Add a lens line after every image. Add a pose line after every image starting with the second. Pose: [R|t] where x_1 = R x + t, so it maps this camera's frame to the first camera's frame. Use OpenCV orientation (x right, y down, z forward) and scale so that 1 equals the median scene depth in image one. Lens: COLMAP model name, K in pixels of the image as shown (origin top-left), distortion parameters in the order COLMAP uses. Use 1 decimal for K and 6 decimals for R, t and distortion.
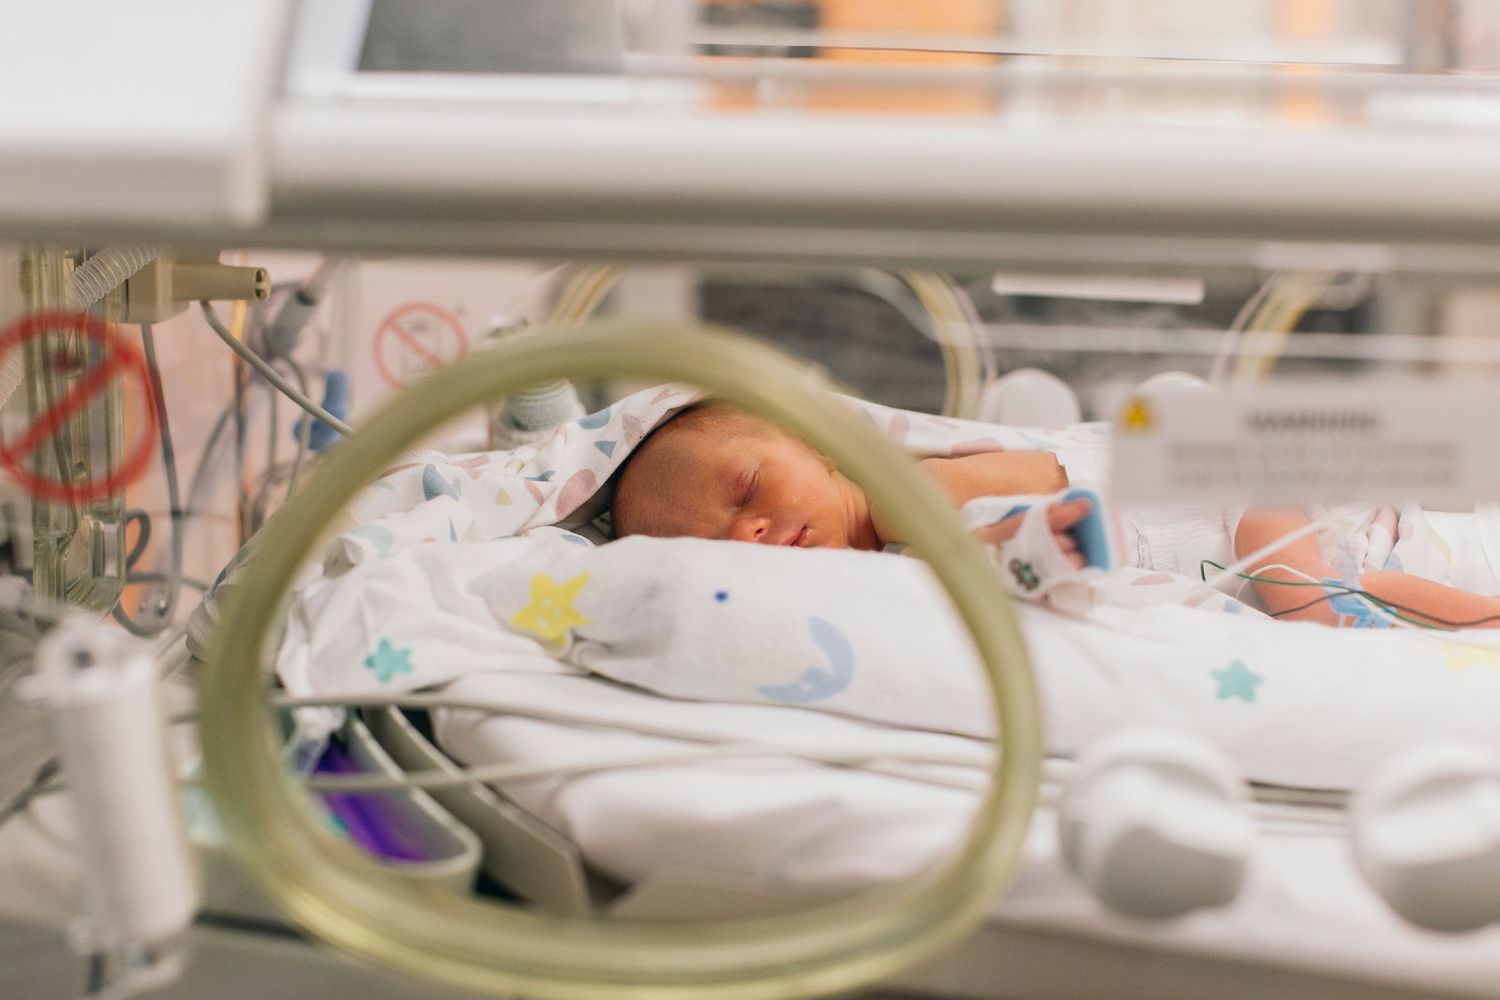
lens RADIAL K [[2127.0, 0, 739.5], [0, 2127.0, 465.9], [0, 0, 1]] dist [-0.051024, 0.000000]
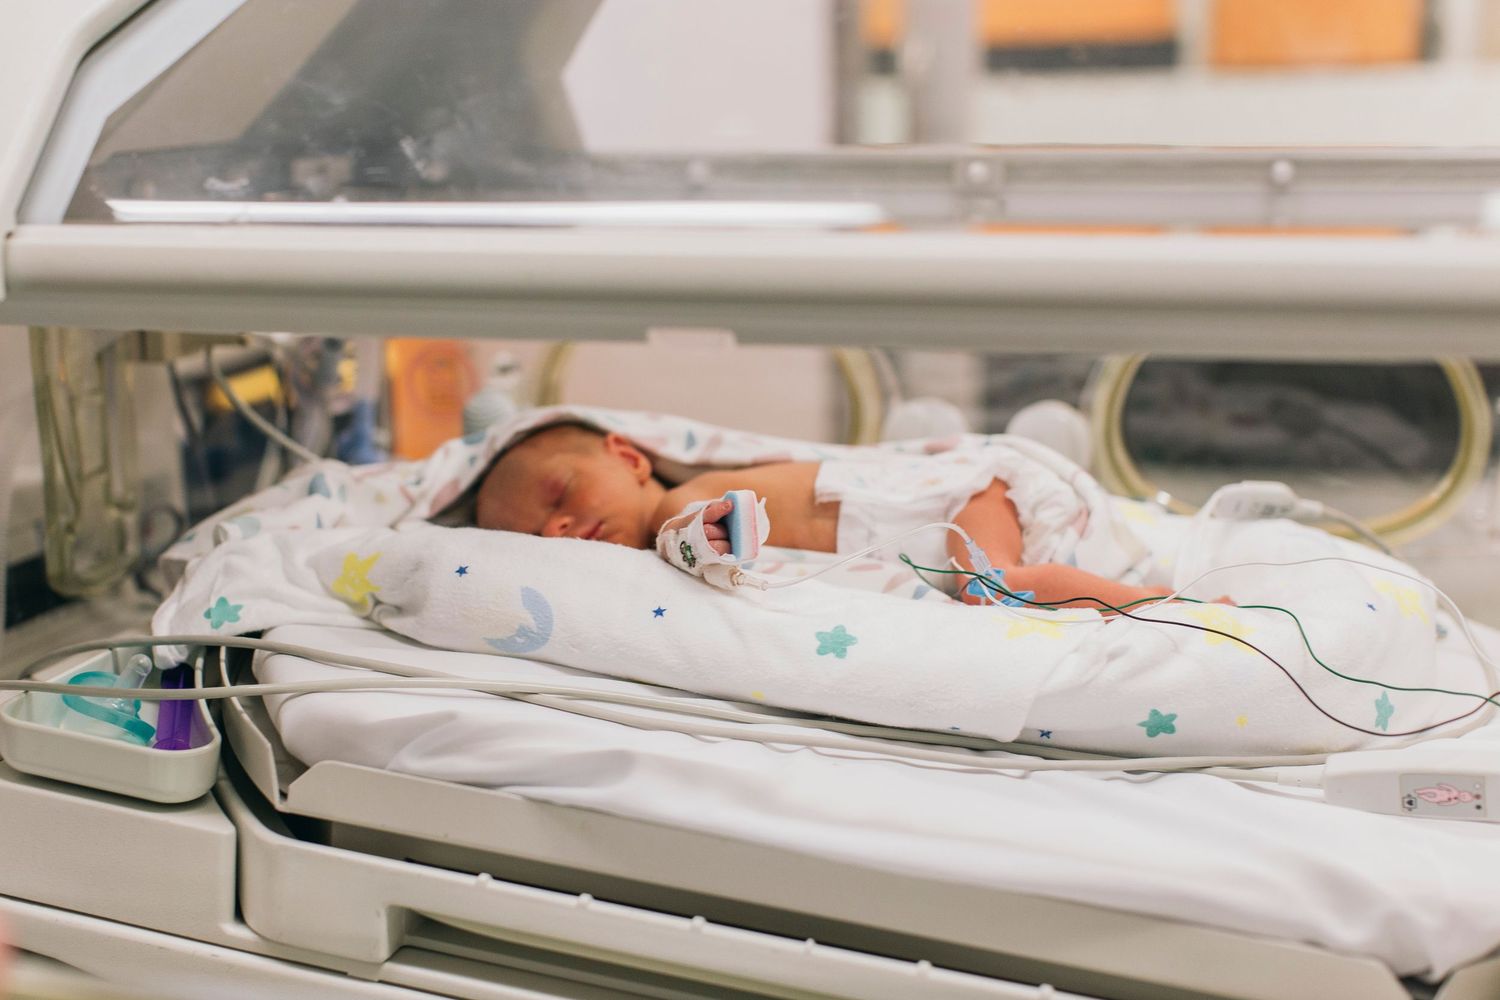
lens RADIAL K [[2127.0, 0, 753.2], [0, 2127.0, 493.2], [0, 0, 1]] dist [-0.051024, 0.000000]
pose [[0.977203, 0.007562, -0.212170, 0.447888], [-0.007506, 0.999971, 0.001071, 0.010308], [0.212172, 0.000546, 0.977232, -0.255537]]
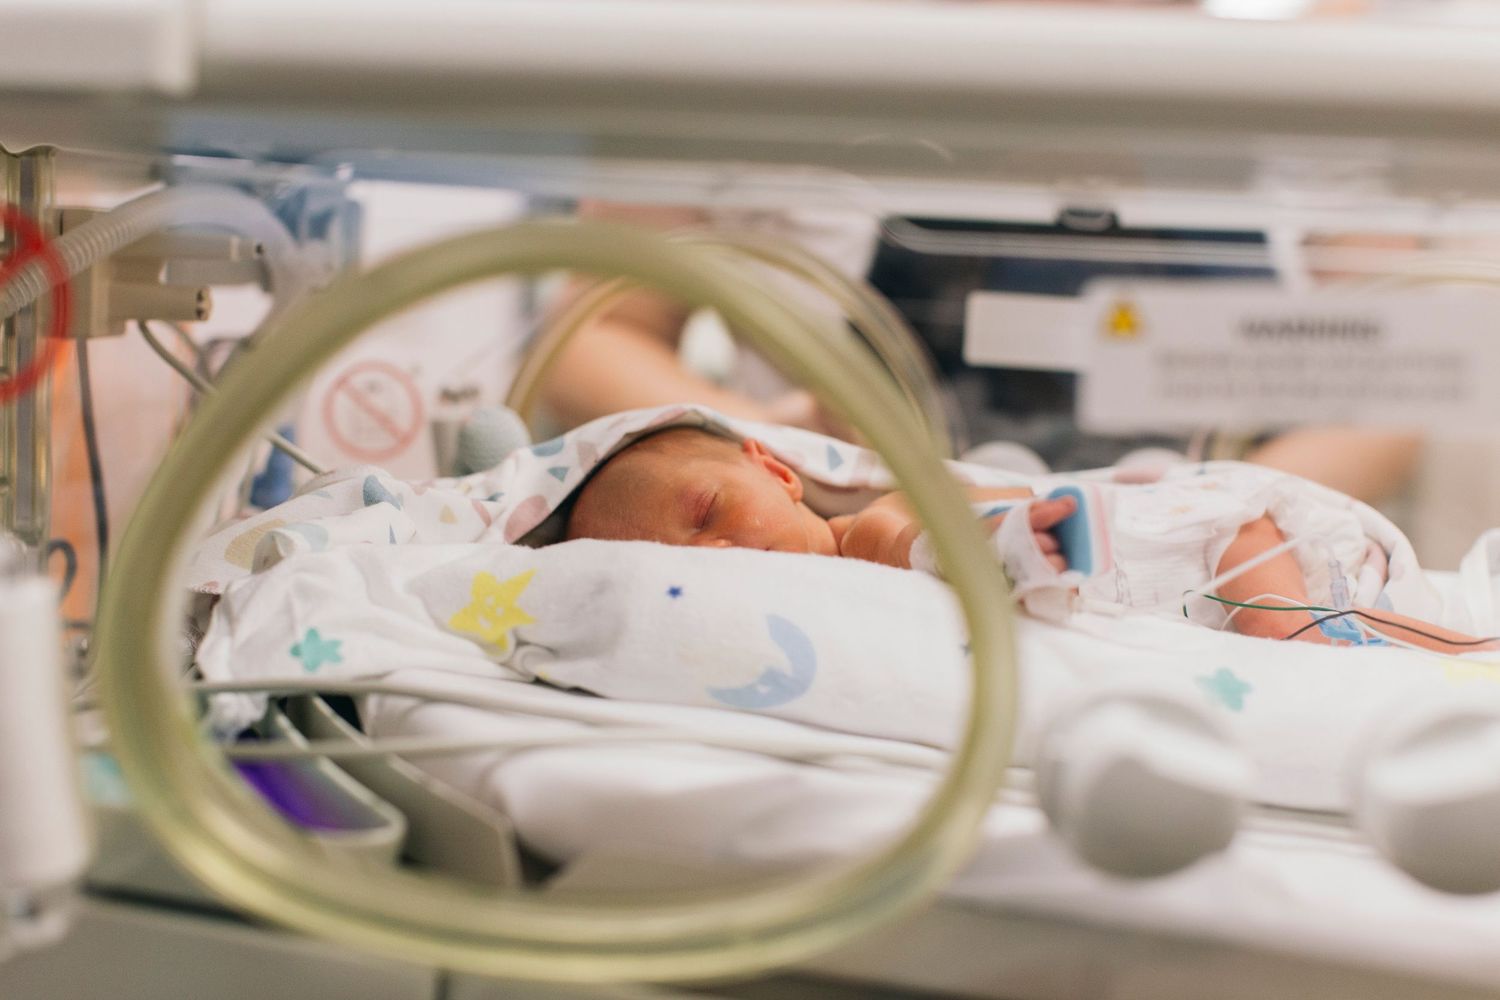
lens RADIAL K [[2127.0, 0, 750.6], [0, 2127.0, 491.8], [0, 0, 1]] dist [-0.051024, 0.000000]
pose [[0.999618, 0.019931, 0.019147, 0.005874], [-0.018137, 0.995804, -0.089693, 0.100416], [-0.020854, 0.089311, 0.995785, 0.062179]]
